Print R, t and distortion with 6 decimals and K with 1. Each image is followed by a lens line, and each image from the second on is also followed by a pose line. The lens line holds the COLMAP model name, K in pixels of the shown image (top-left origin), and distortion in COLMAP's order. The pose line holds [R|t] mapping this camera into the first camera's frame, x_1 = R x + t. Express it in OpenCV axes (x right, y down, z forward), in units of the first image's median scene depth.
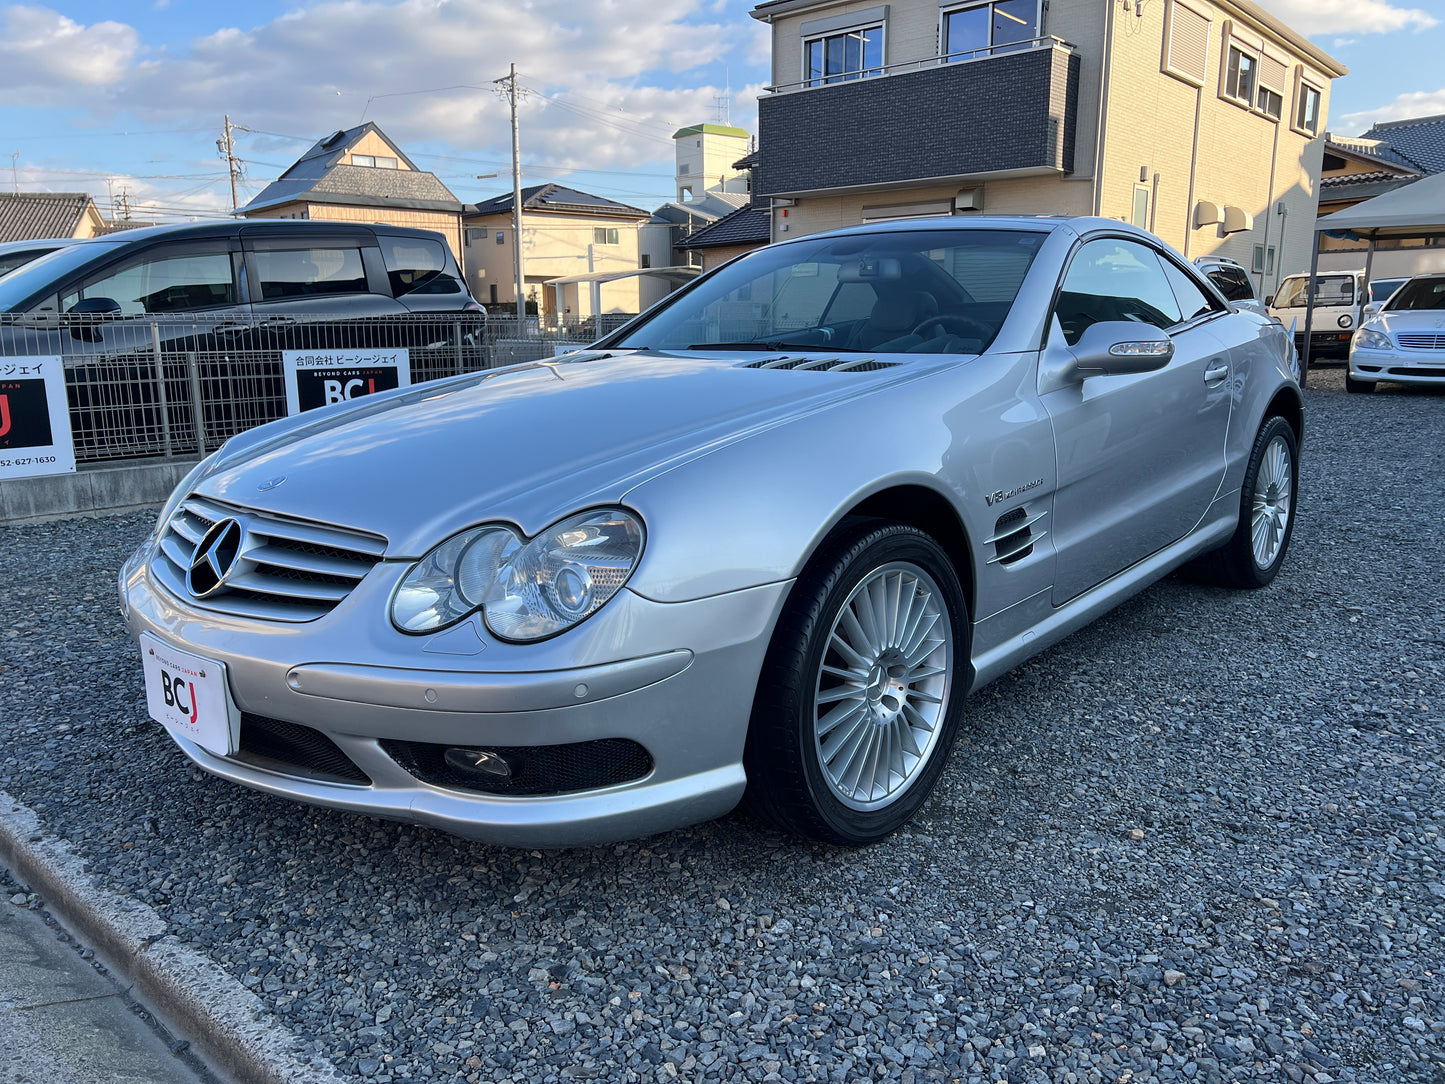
lens RADIAL K [[1090.6, 0, 723.6], [0, 1090.6, 546.8], [0, 0, 1]] dist [0.045670, -0.030226]
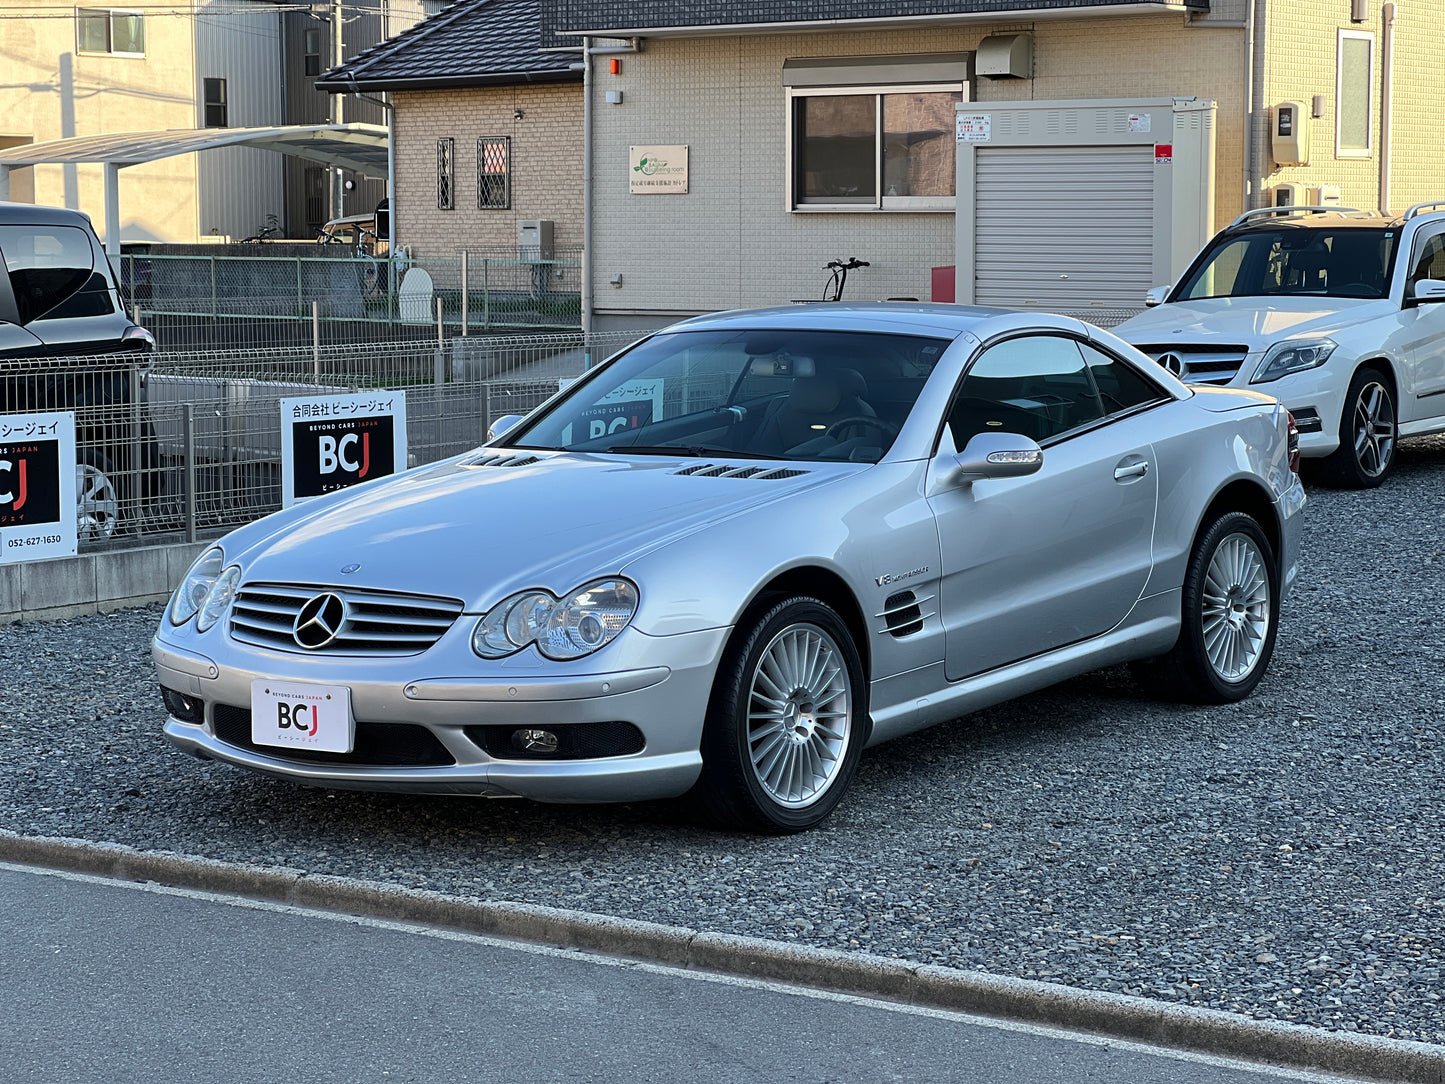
lens RADIAL K [[3270.6, 0, 722.7], [0, 3270.6, 546.0], [0, 0, 1]] dist [-0.206455, 0.000000]
pose [[0.994938, -0.009512, 0.100037, -0.281459], [0.020038, 0.994296, -0.104752, 0.277637], [-0.098470, 0.106227, 0.989454, -2.447888]]
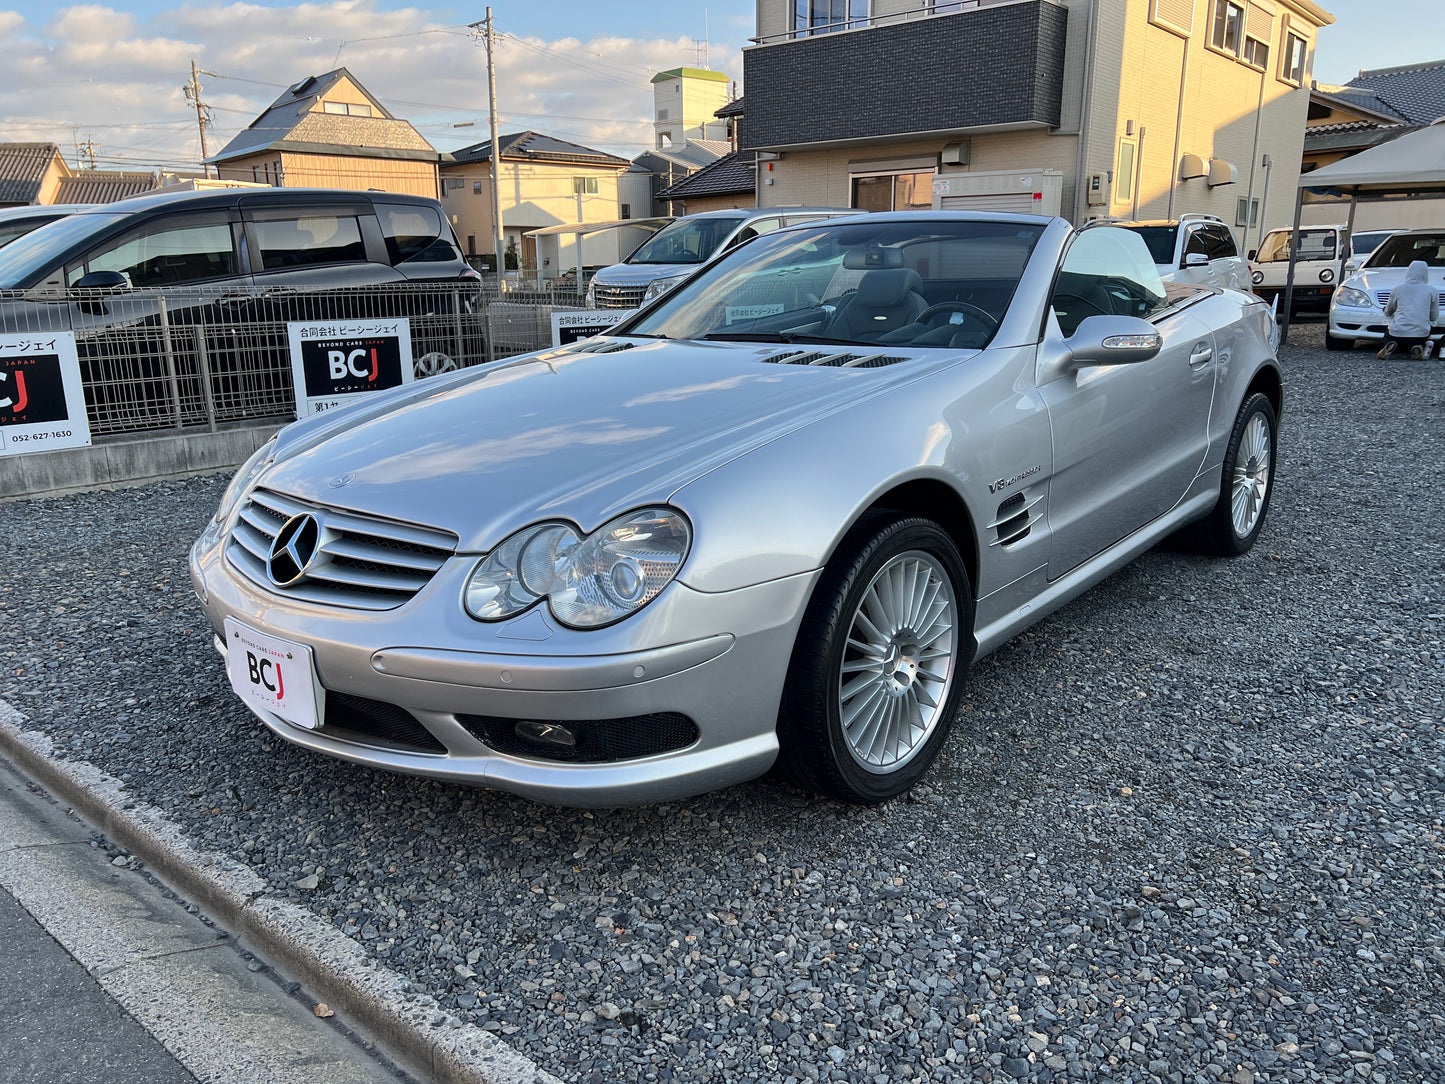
lens RADIAL K [[1090.6, 0, 722.4], [0, 1090.6, 553.3], [0, 0, 1]] dist [0.045670, -0.030226]
pose [[0.999861, -0.007440, 0.014940, -0.038558], [0.006701, 0.998779, 0.048946, -0.030180], [-0.015286, -0.048839, 0.998690, -0.075743]]
